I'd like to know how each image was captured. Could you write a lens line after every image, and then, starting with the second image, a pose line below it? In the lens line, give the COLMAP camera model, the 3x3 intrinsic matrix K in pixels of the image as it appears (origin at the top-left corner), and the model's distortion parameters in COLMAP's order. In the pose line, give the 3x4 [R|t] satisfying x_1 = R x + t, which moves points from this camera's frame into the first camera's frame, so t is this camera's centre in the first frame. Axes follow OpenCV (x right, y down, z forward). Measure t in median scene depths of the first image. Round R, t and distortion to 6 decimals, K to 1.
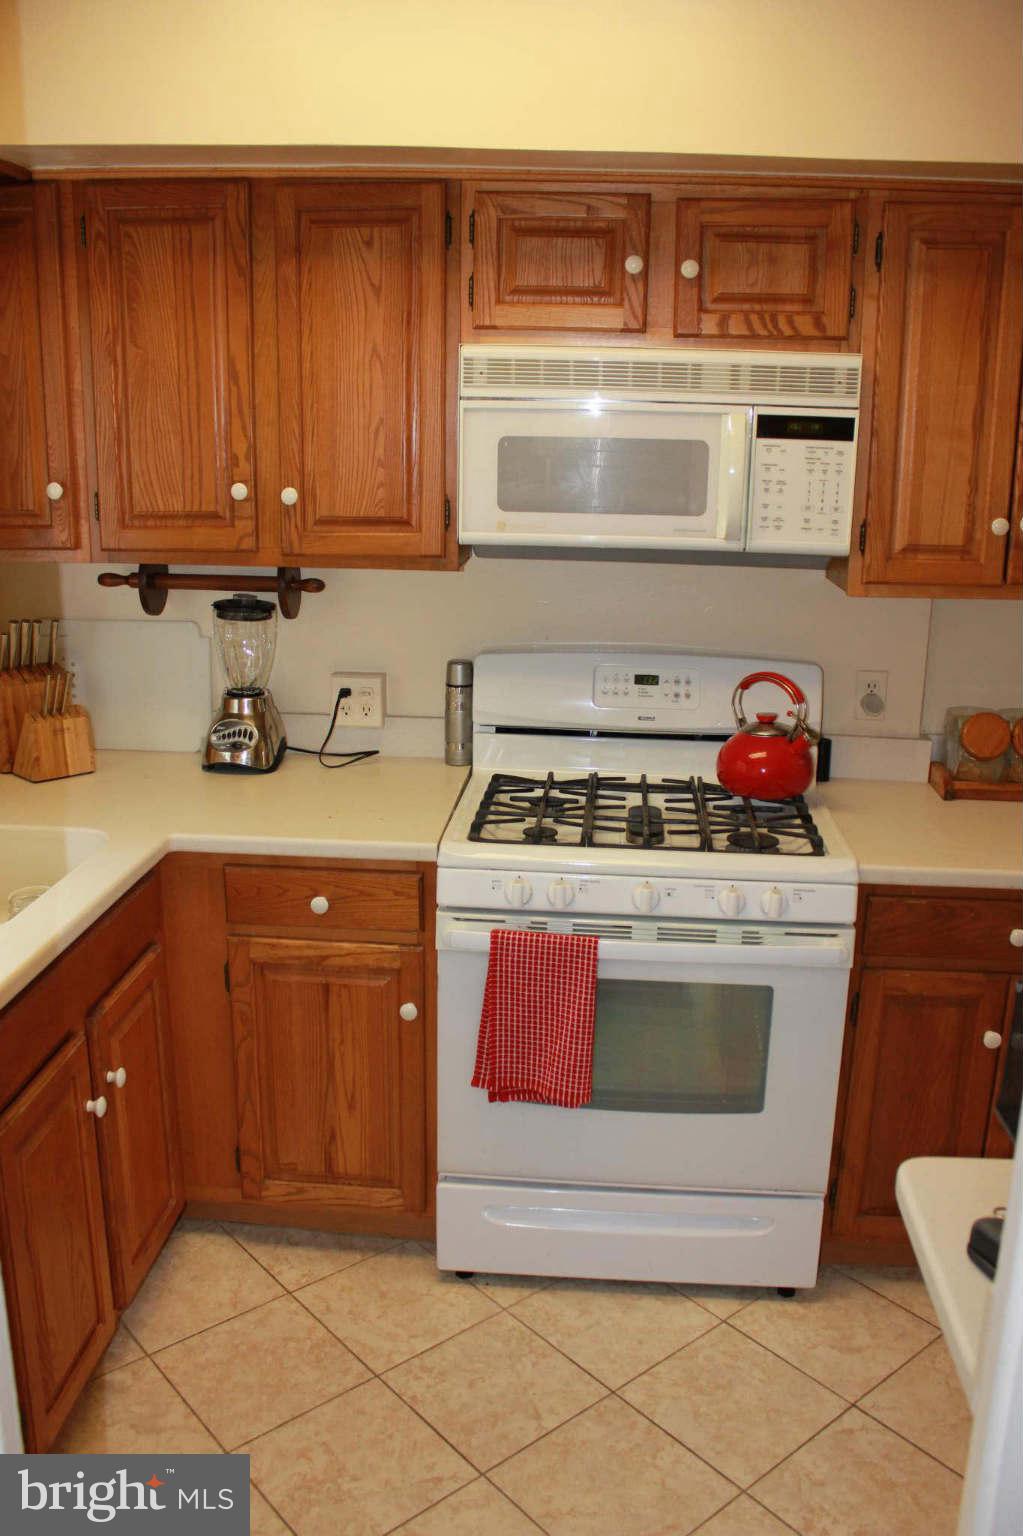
lens RADIAL K [[1290.4, 0, 530.1], [0, 1290.4, 764.6], [0, 0, 1]] dist [-0.162506, 0.151061]
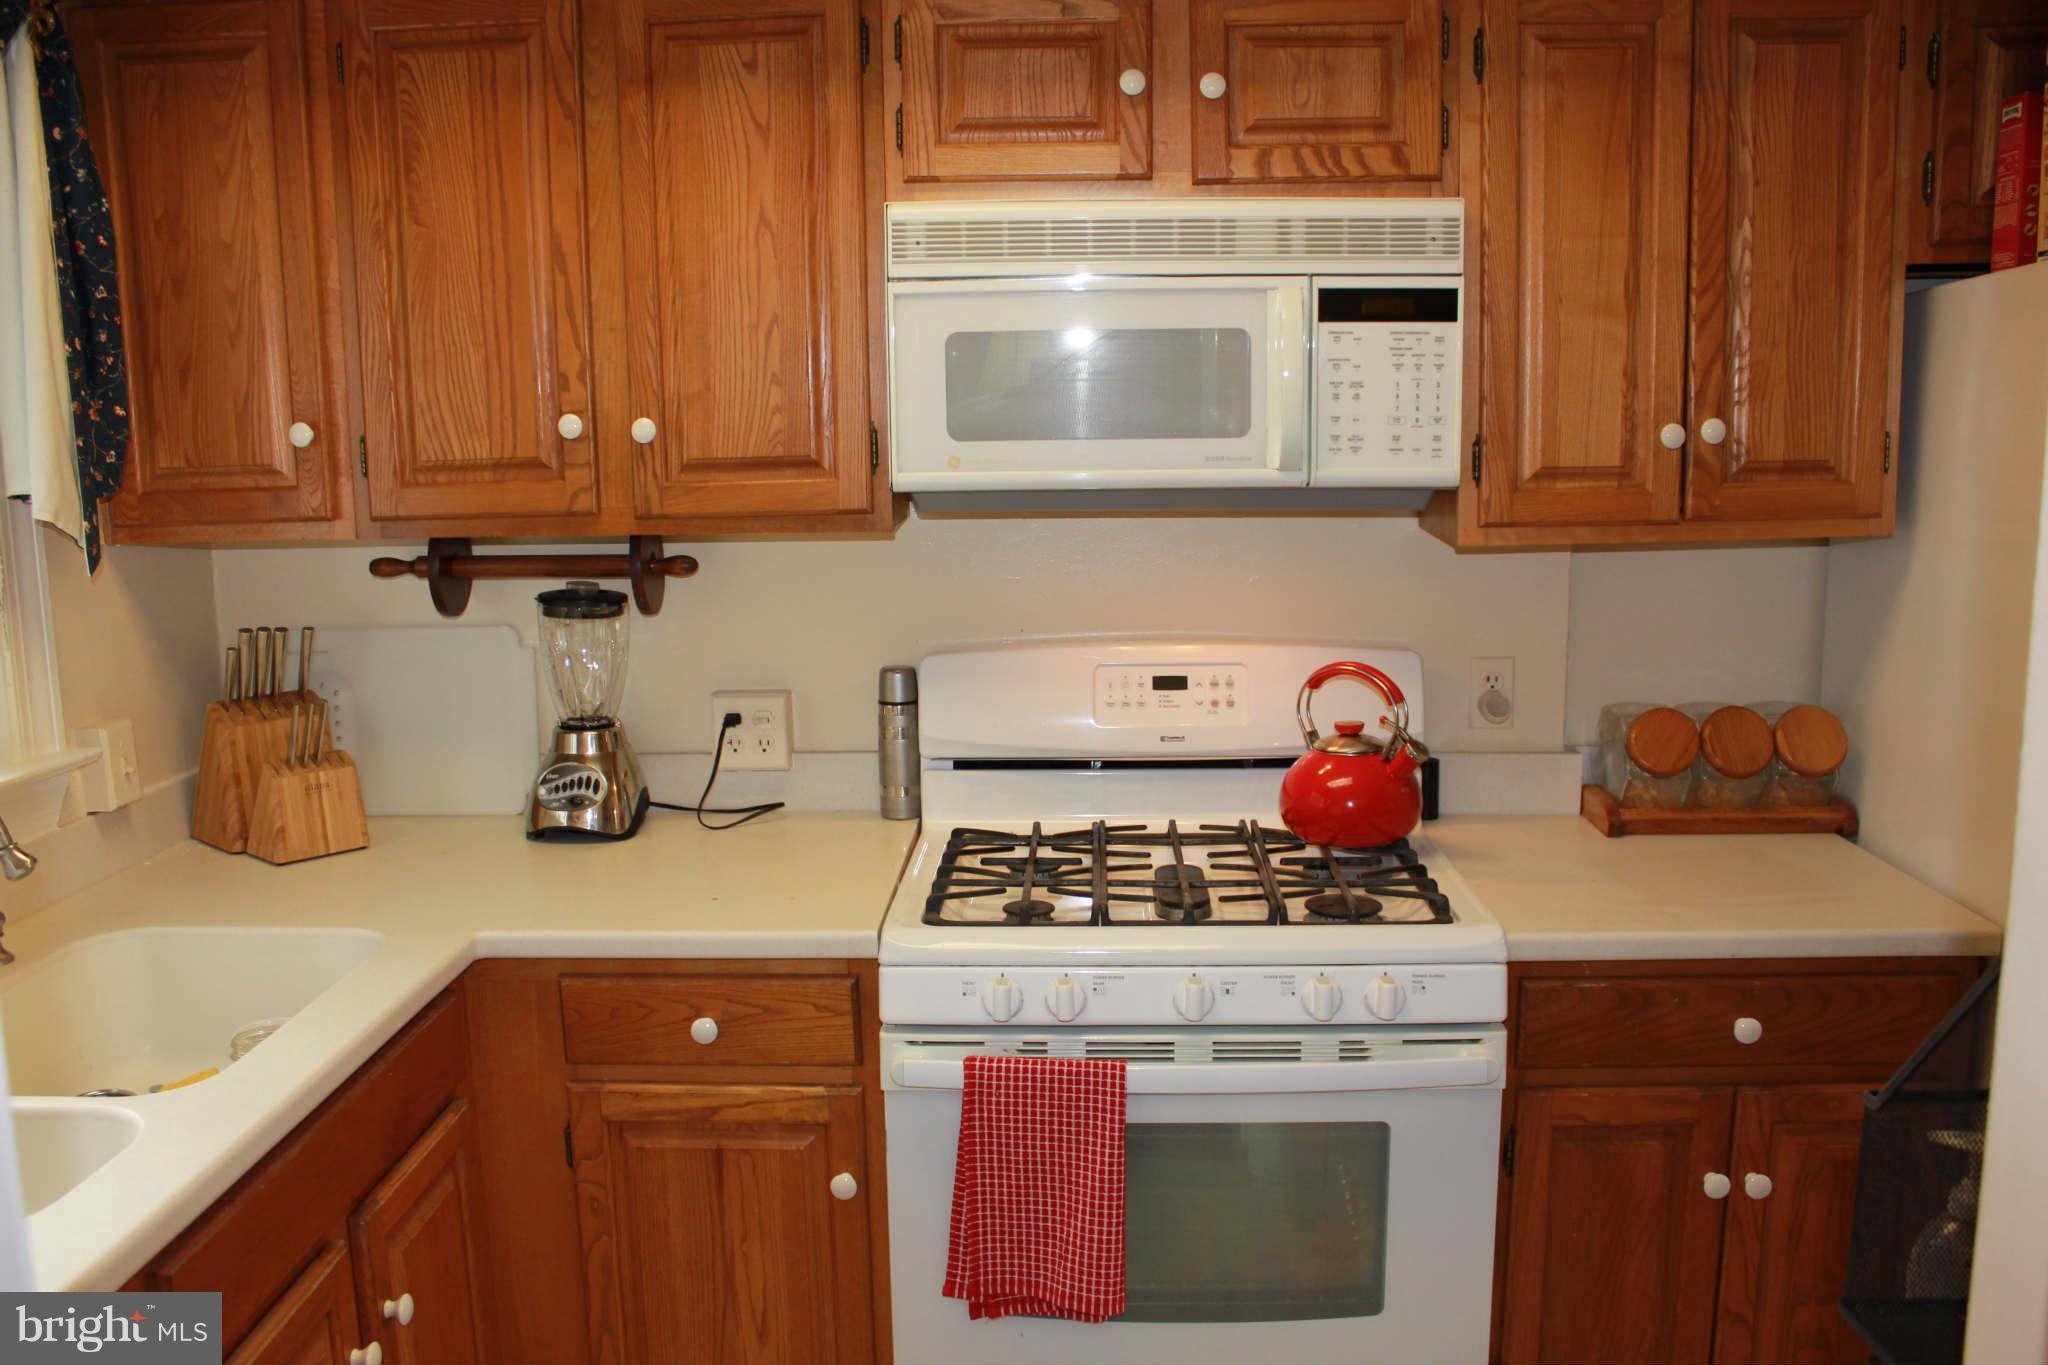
lens RADIAL K [[1720.5, 0, 1024.0], [0, 1720.5, 682.5], [0, 0, 1]] dist [-0.162506, 0.151061]
pose [[0.998823, -0.038012, 0.030120, -0.017615], [0.040548, 0.995240, -0.088618, 0.014211], [-0.026608, 0.089735, 0.995610, 0.096490]]
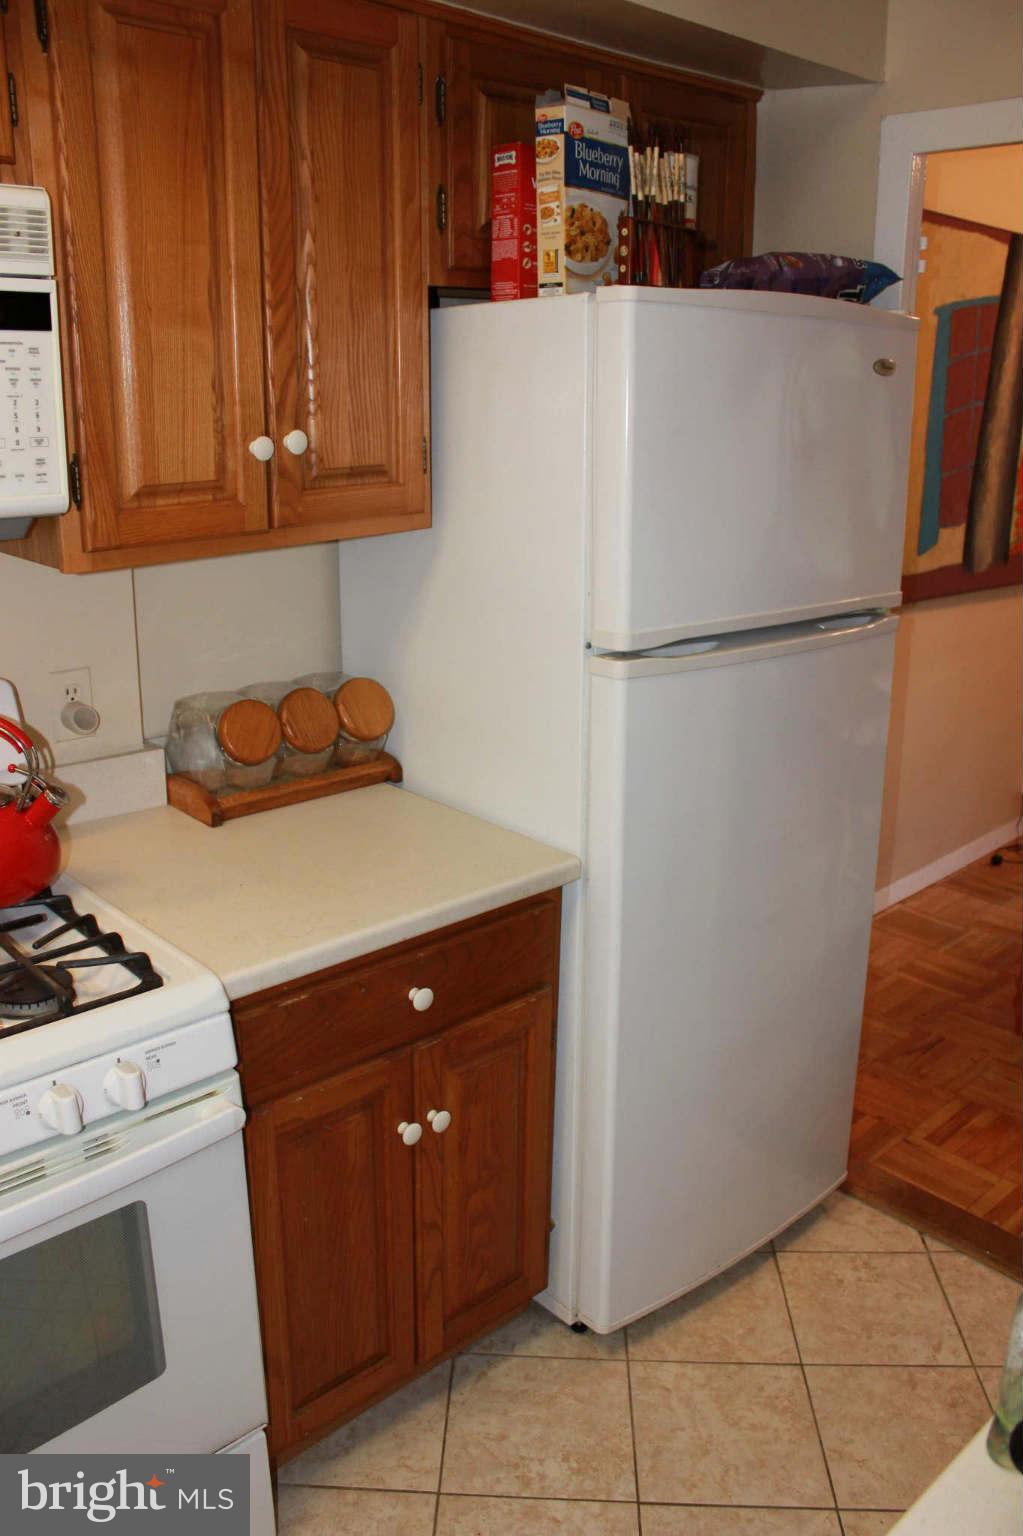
lens RADIAL K [[1290.4, 0, 530.1], [0, 1290.4, 764.6], [0, 0, 1]] dist [-0.162506, 0.151061]
pose [[0.667952, -0.228136, 0.708374, -0.072950], [0.173158, 0.973373, 0.150204, -0.095438], [-0.723779, 0.022332, 0.689670, 0.395933]]
